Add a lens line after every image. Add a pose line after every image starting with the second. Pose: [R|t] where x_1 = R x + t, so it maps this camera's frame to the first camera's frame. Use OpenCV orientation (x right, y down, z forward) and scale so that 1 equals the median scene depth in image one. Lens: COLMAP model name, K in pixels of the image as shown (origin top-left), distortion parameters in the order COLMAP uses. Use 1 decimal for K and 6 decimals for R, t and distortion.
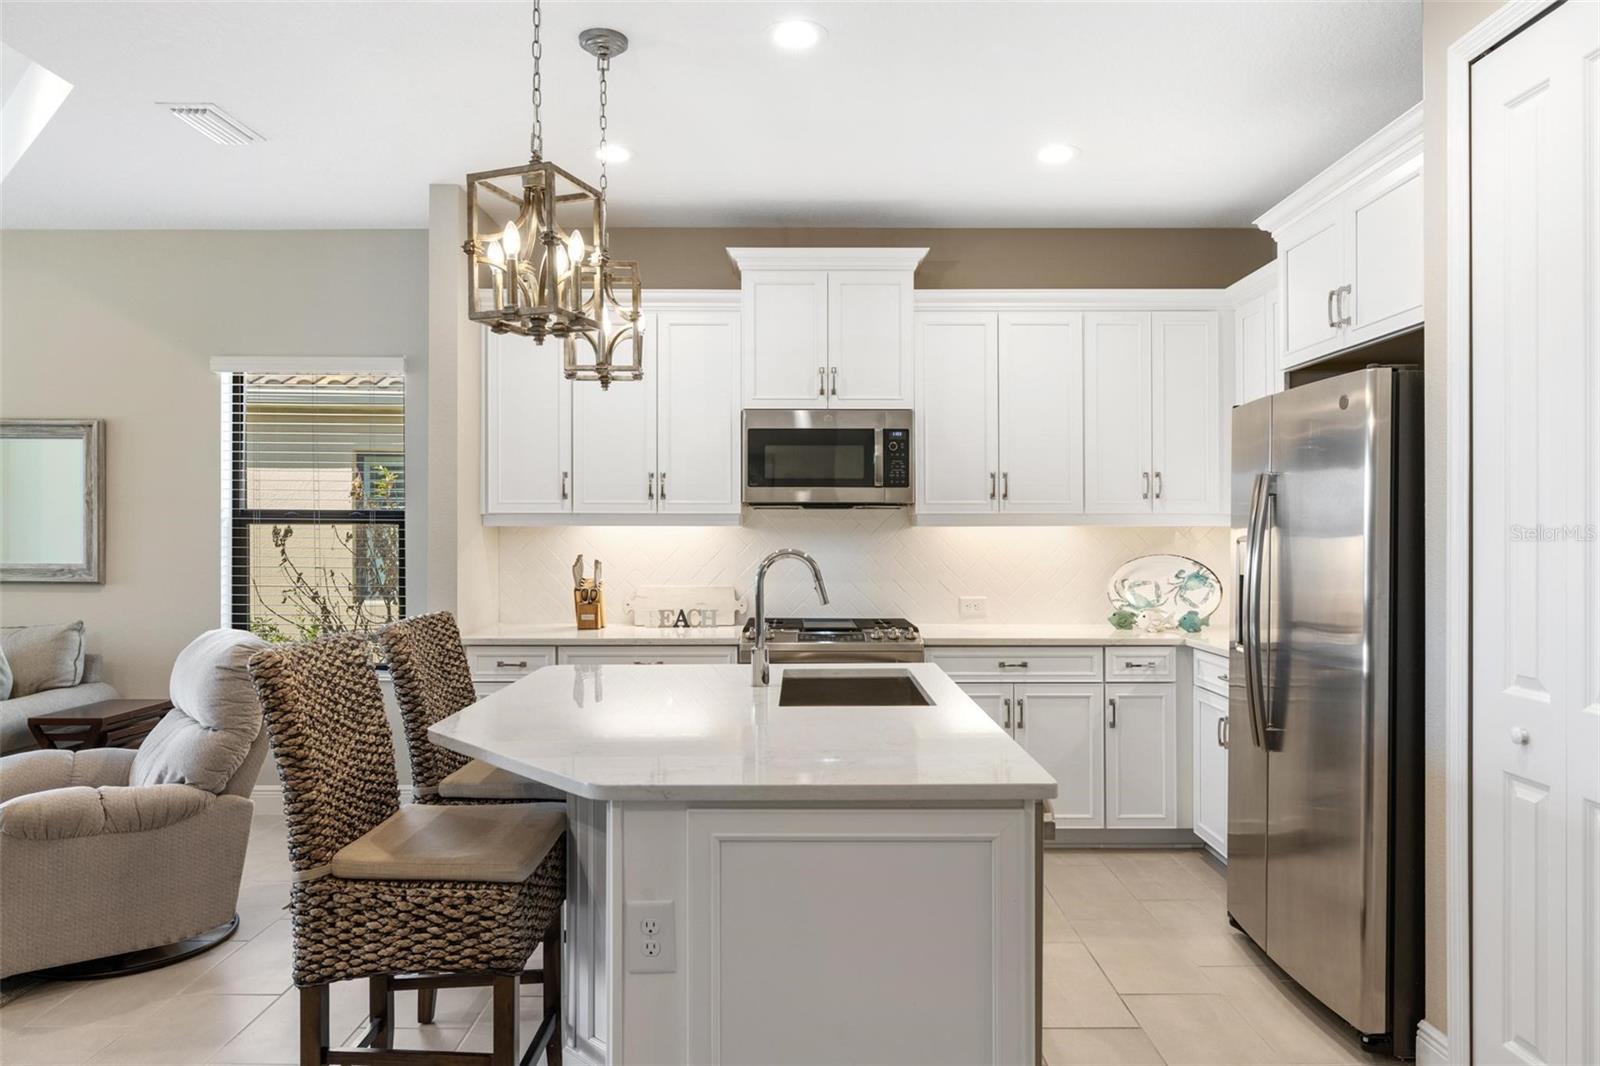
lens RADIAL K [[1072.1, 0, 800.0], [0, 1072.1, 533.0], [0, 0, 1]] dist [0.000338, -0.000110]
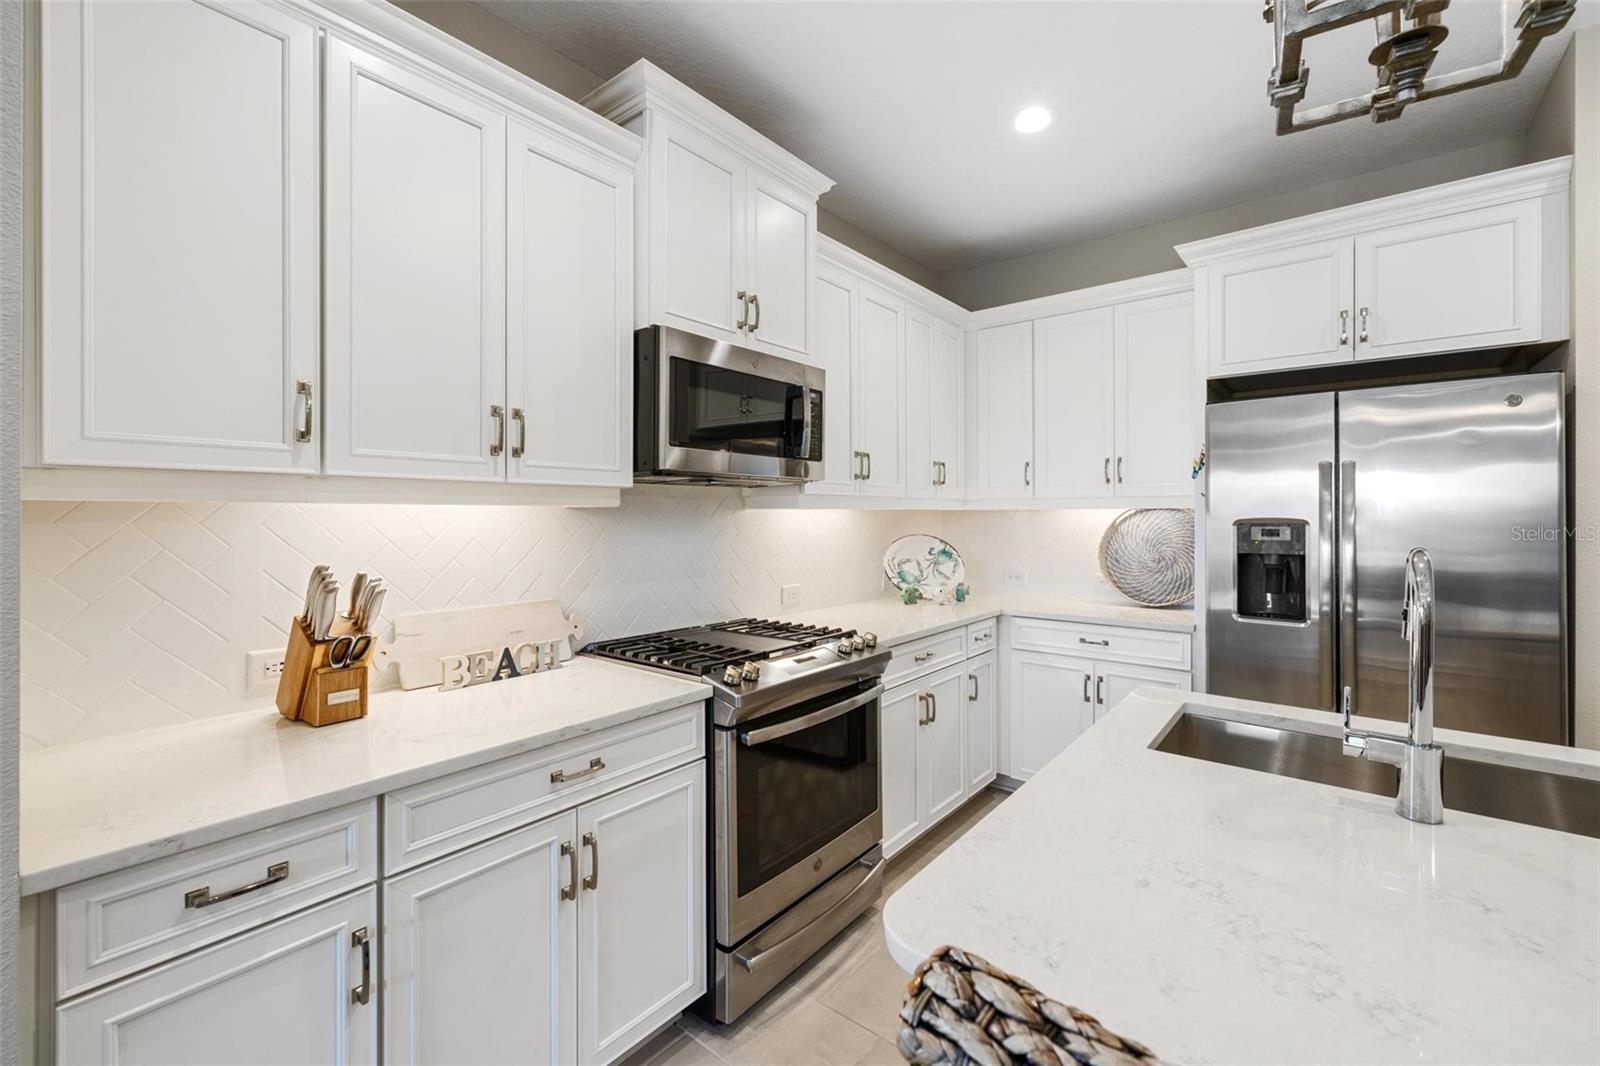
lens RADIAL K [[670.1, 0, 797.0], [0, 670.1, 512.4], [0, 0, 1]] dist [0.000016, 0.000049]
pose [[0.633061, 0.001366, 0.774100, -0.300370], [0.000149, 0.999998, -0.001886, -0.002257], [-0.774101, 0.001309, 0.633060, 0.659843]]
